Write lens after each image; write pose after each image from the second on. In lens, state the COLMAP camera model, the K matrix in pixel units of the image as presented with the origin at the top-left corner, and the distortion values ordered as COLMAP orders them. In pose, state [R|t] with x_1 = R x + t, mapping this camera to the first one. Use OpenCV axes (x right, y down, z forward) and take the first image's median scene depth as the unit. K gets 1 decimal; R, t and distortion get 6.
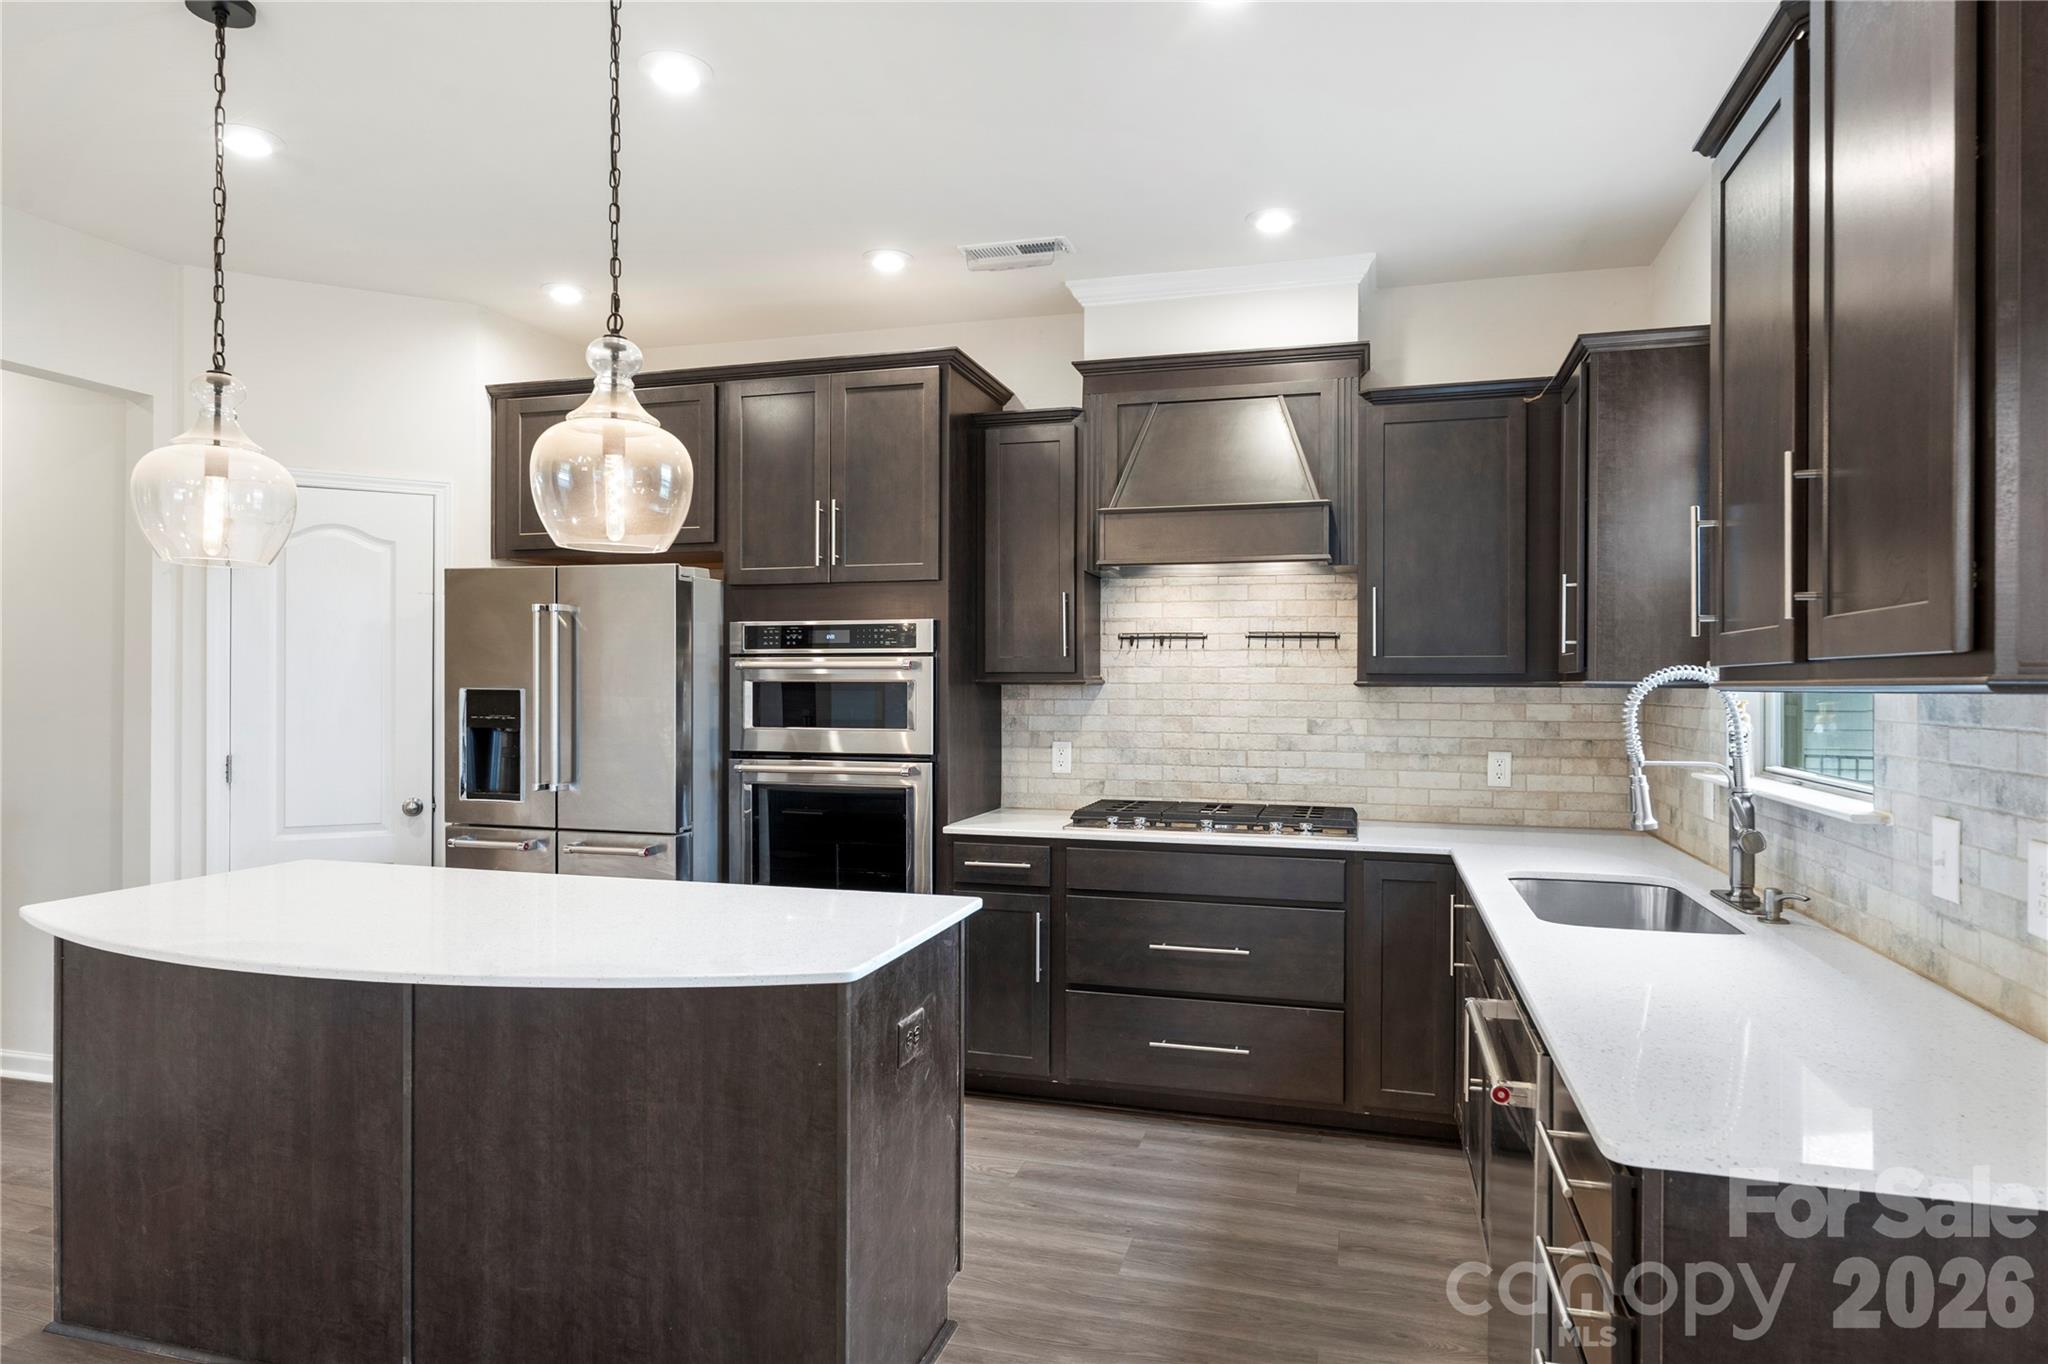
lens RADIAL K [[1174.5, 0, 1023.7], [0, 1174.5, 679.2], [0, 0, 1]] dist [0.001988, -0.000095]
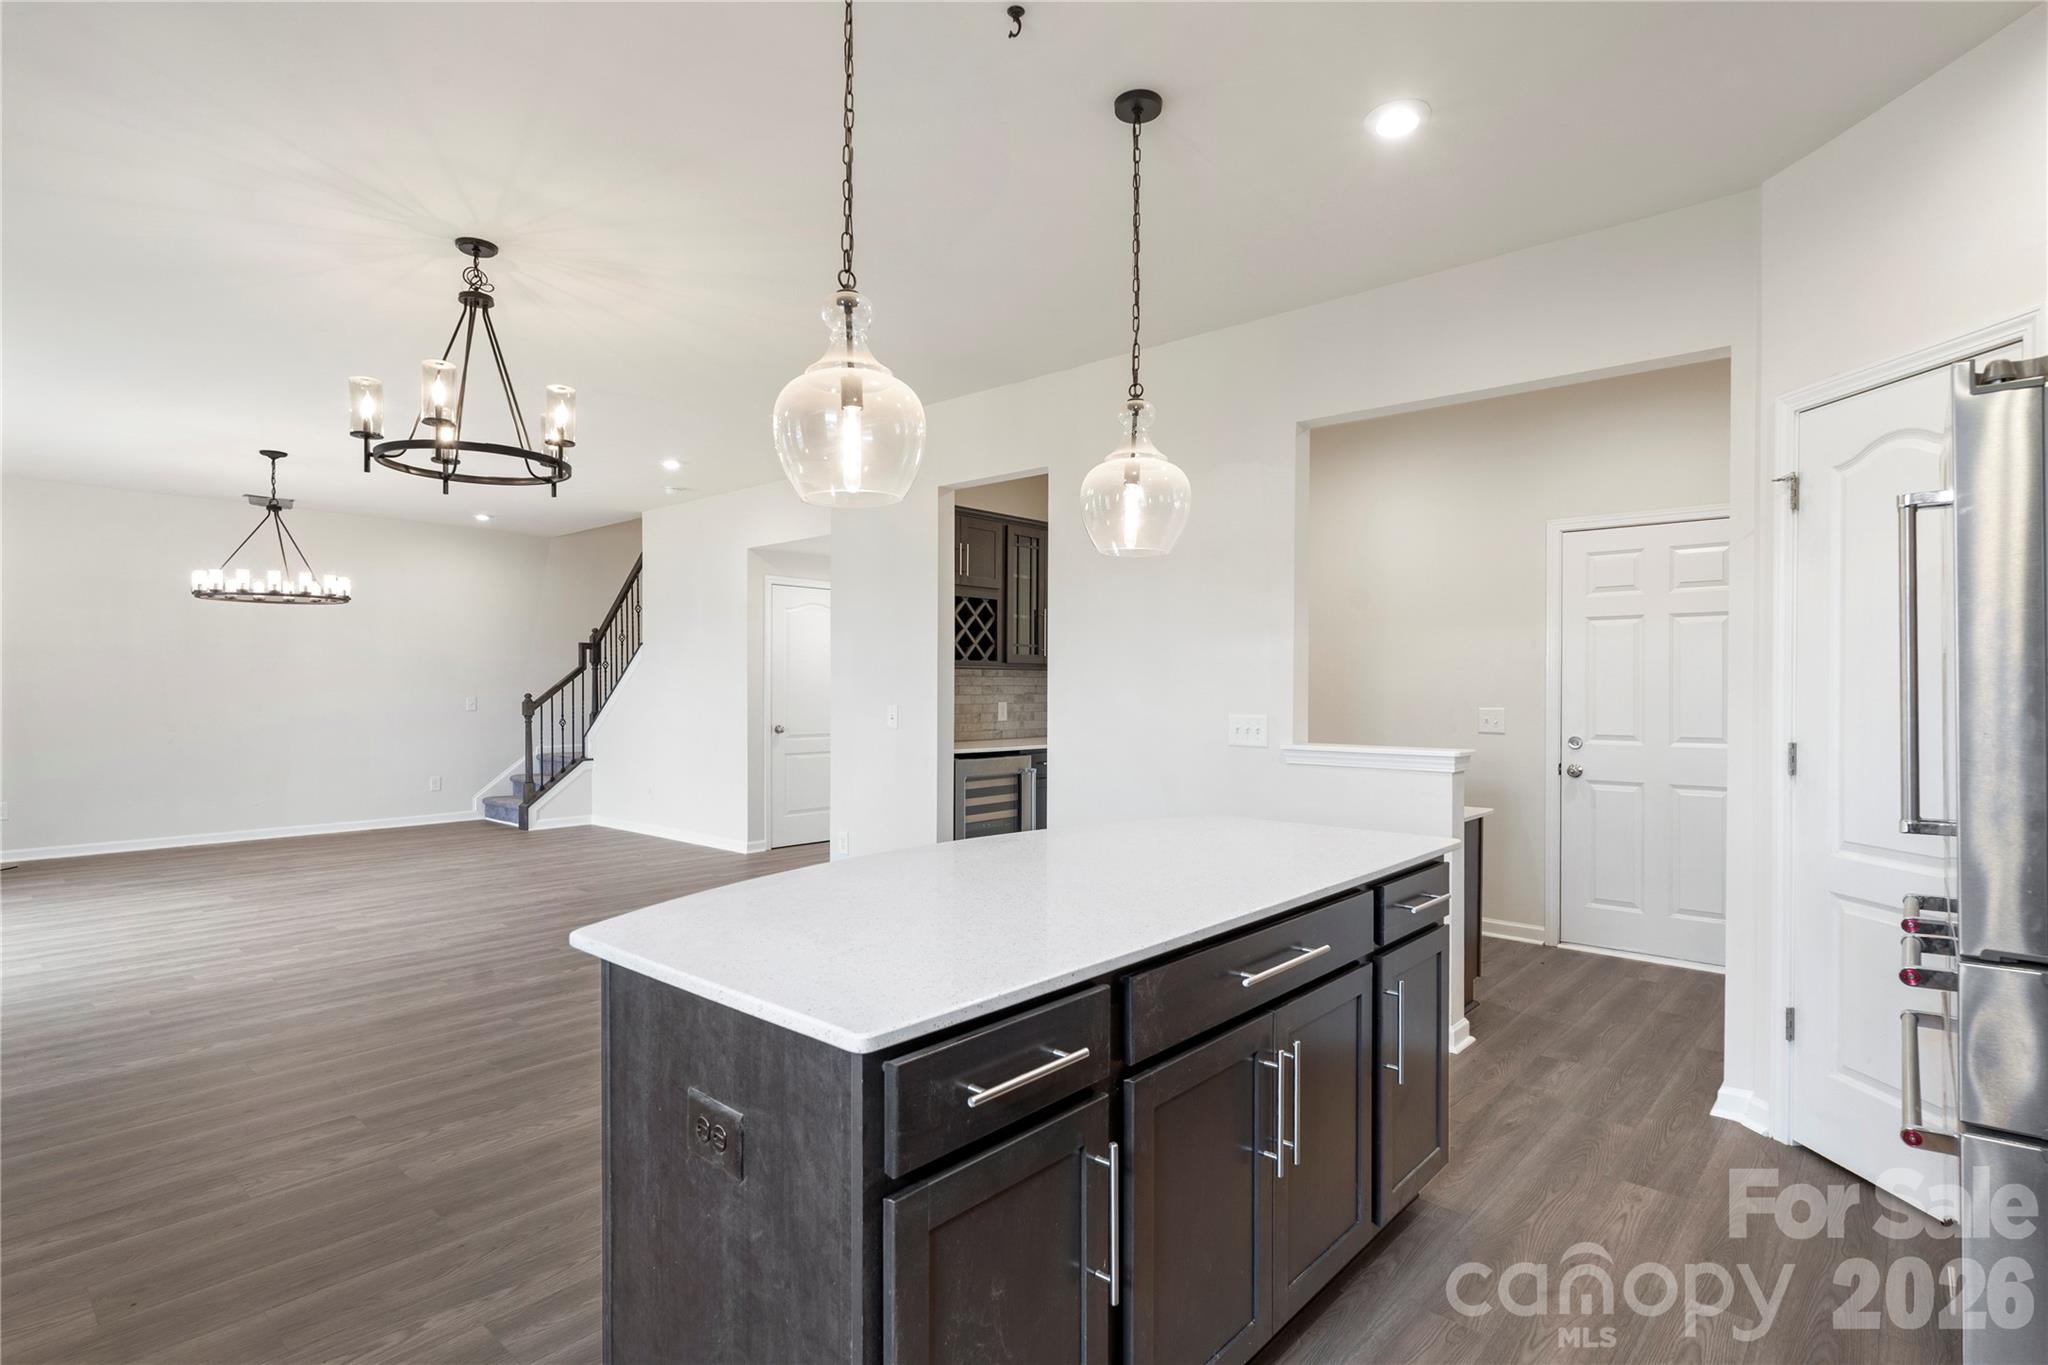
lens RADIAL K [[1028.2, 0, 1033.3], [0, 1028.2, 689.8], [0, 0, 1]] dist [-0.001277, -0.000202]
pose [[-0.427956, -0.002910, -0.903795, 0.217762], [-0.002032, 0.999995, -0.002258, 0.031033], [0.903797, 0.000870, -0.427960, 0.850871]]
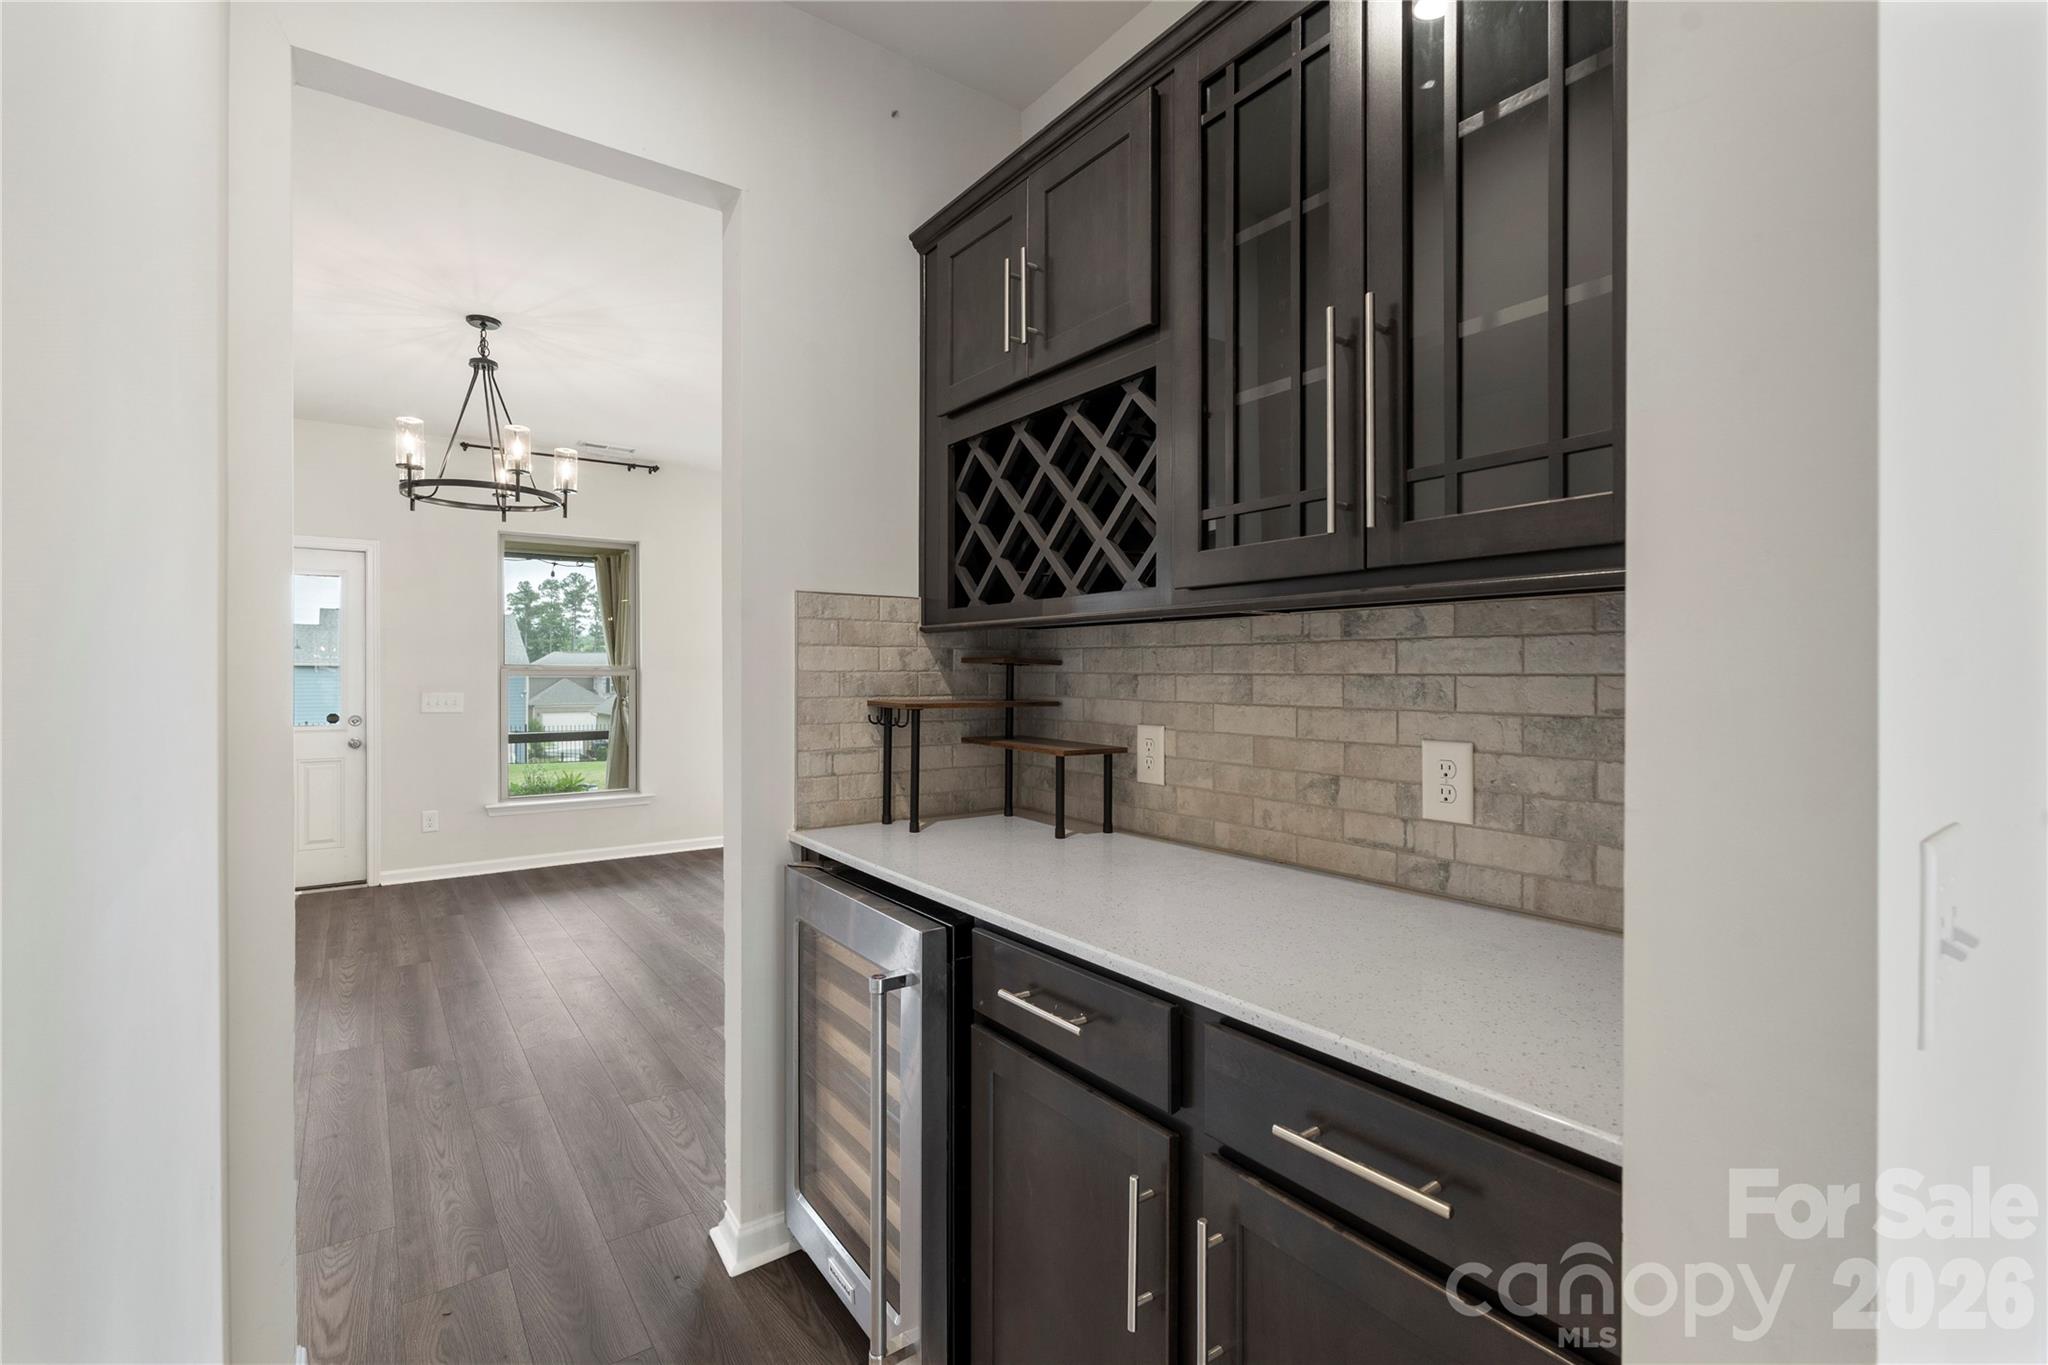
lens RADIAL K [[915.3, 0, 1024.0], [0, 915.3, 682.5], [0, 0, 1]] dist [-0.001607, 0.000214]
pose [[-0.789884, -0.011500, 0.613149, -1.465988], [-0.006428, 0.999924, 0.010474, 0.019999], [-0.613223, 0.004332, -0.789898, 0.451857]]
